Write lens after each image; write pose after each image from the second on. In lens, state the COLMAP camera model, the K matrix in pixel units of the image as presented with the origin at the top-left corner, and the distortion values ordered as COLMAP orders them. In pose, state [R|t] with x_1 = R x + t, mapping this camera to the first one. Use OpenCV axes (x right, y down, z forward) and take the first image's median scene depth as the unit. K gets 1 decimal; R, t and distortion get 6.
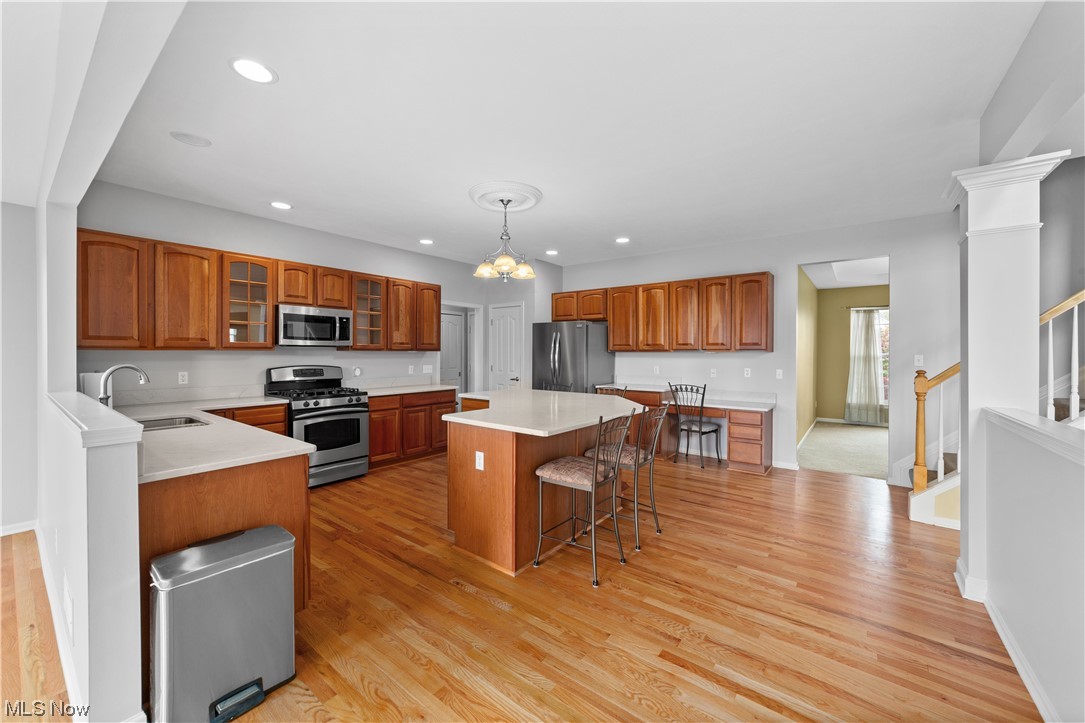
lens RADIAL K [[419.3, 0, 552.0], [0, 419.3, 347.3], [0, 0, 1]] dist [-0.005814, 0.001638]
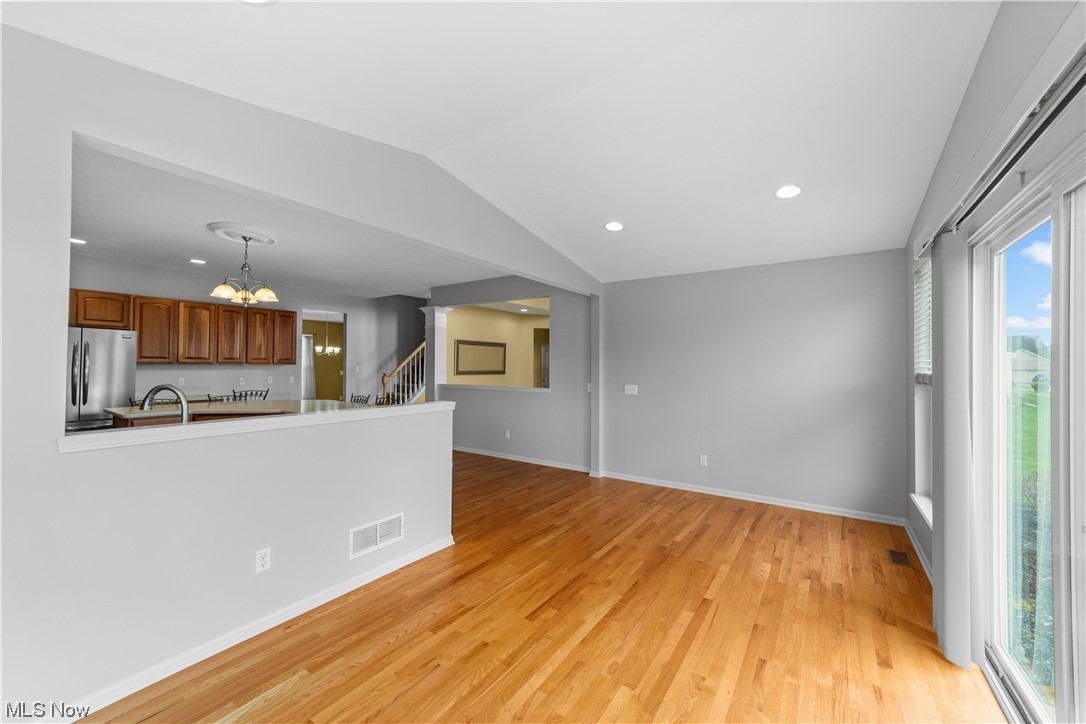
lens RADIAL K [[419.7, 0, 546.6], [0, 419.7, 360.6], [0, 0, 1]] dist [-0.005814, 0.001638]
pose [[-0.037508, 0.008286, 0.999262, -1.890225], [-0.016756, 0.999820, -0.008919, -0.010590], [-0.999156, -0.017079, -0.037362, 0.279498]]
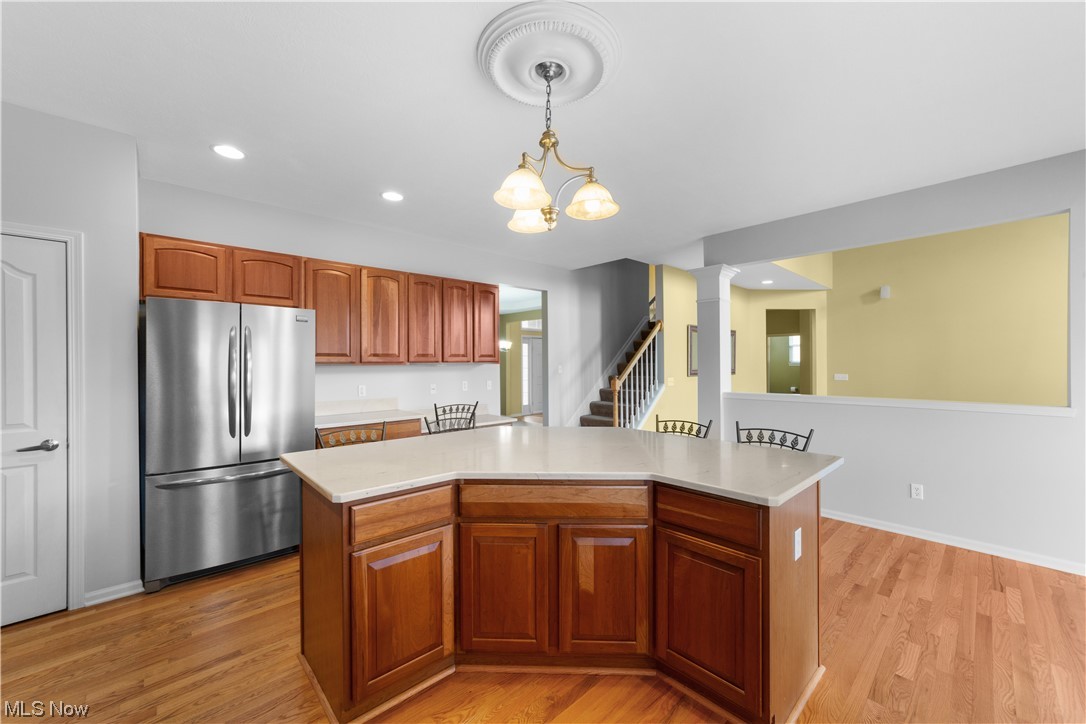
lens RADIAL K [[419.7, 0, 532.1], [0, 419.7, 365.8], [0, 0, 1]] dist [-0.005814, 0.001638]
pose [[0.189799, -0.011377, 0.981757, -0.881886], [-0.005438, 0.999905, 0.012639, 0.004121], [-0.981808, -0.007737, 0.189719, 1.326793]]
